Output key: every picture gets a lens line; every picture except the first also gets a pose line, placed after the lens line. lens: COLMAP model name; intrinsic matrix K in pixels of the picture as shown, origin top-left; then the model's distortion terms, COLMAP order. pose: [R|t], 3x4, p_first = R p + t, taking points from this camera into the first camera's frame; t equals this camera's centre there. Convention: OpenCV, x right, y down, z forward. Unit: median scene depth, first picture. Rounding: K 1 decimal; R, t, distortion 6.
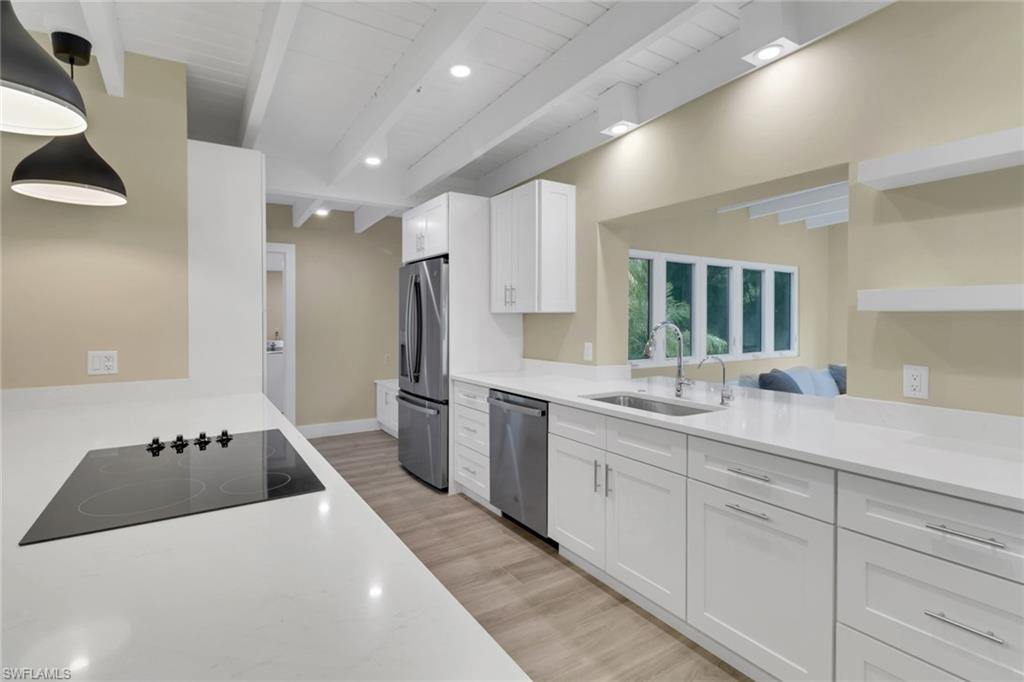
lens RADIAL K [[507.4, 0, 510.0], [0, 507.4, 320.8], [0, 0, 1]] dist [0.001985, 0.000022]
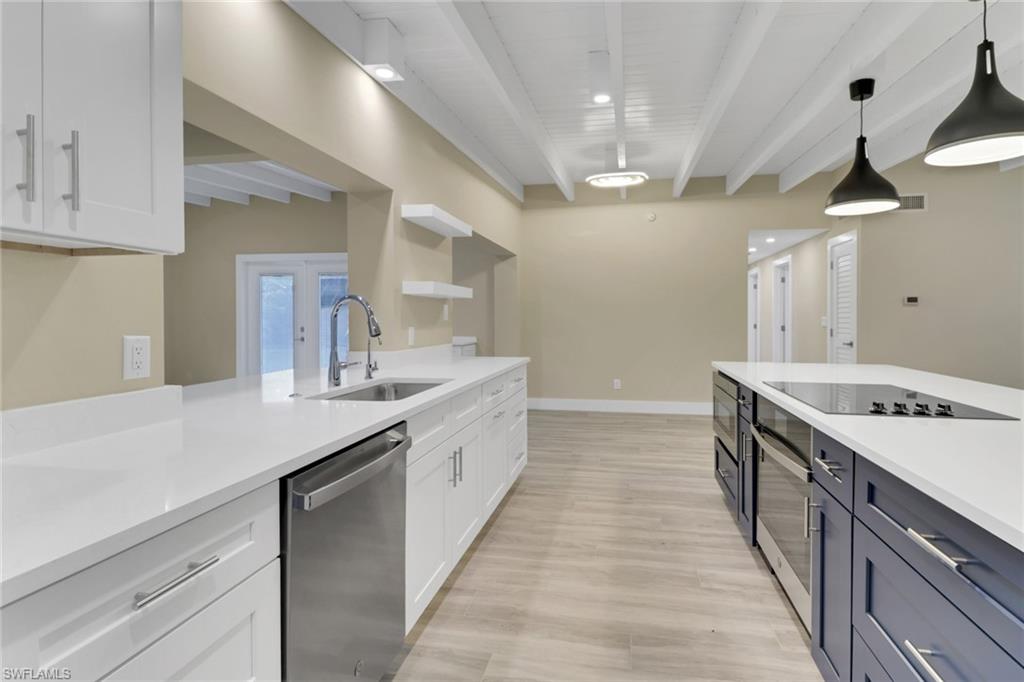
lens RADIAL K [[507.4, 0, 510.0], [0, 507.4, 320.8], [0, 0, 1]] dist [0.001985, 0.000022]
pose [[-0.711717, -0.022958, 0.702091, -0.554746], [-0.014340, 0.999732, 0.018155, 0.011125], [-0.702320, 0.002853, -0.711856, 1.641230]]
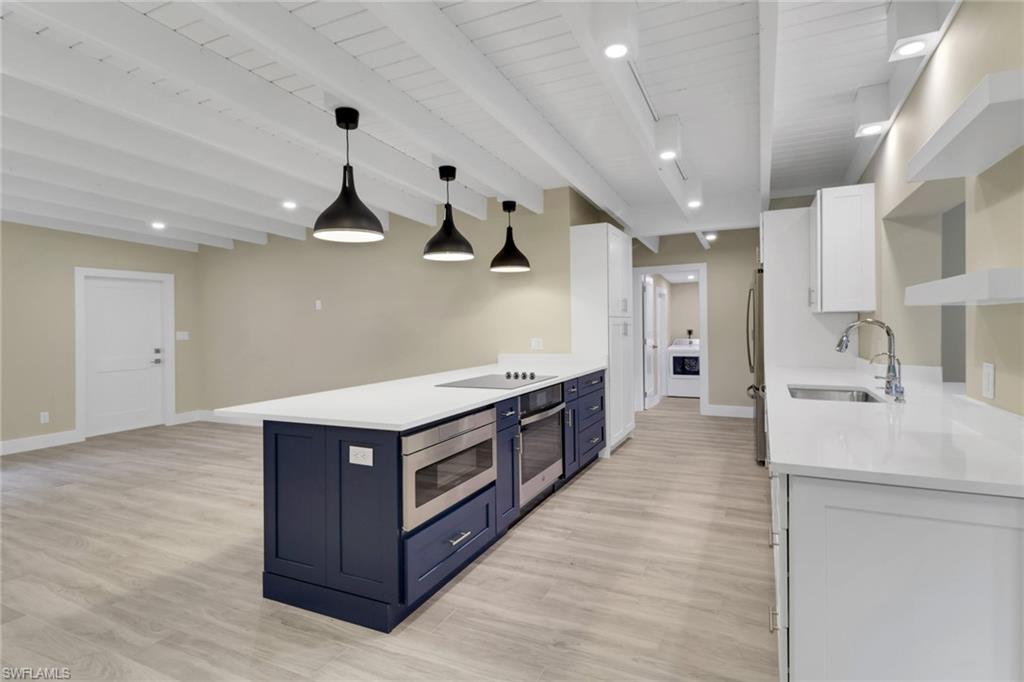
lens RADIAL K [[507.4, 0, 510.0], [0, 507.4, 320.8], [0, 0, 1]] dist [0.001985, 0.000022]
pose [[0.533898, -0.016605, -0.845386, 0.928029], [0.011026, 0.999859, -0.012676, 0.012287], [0.845477, -0.002554, 0.534005, -0.199363]]
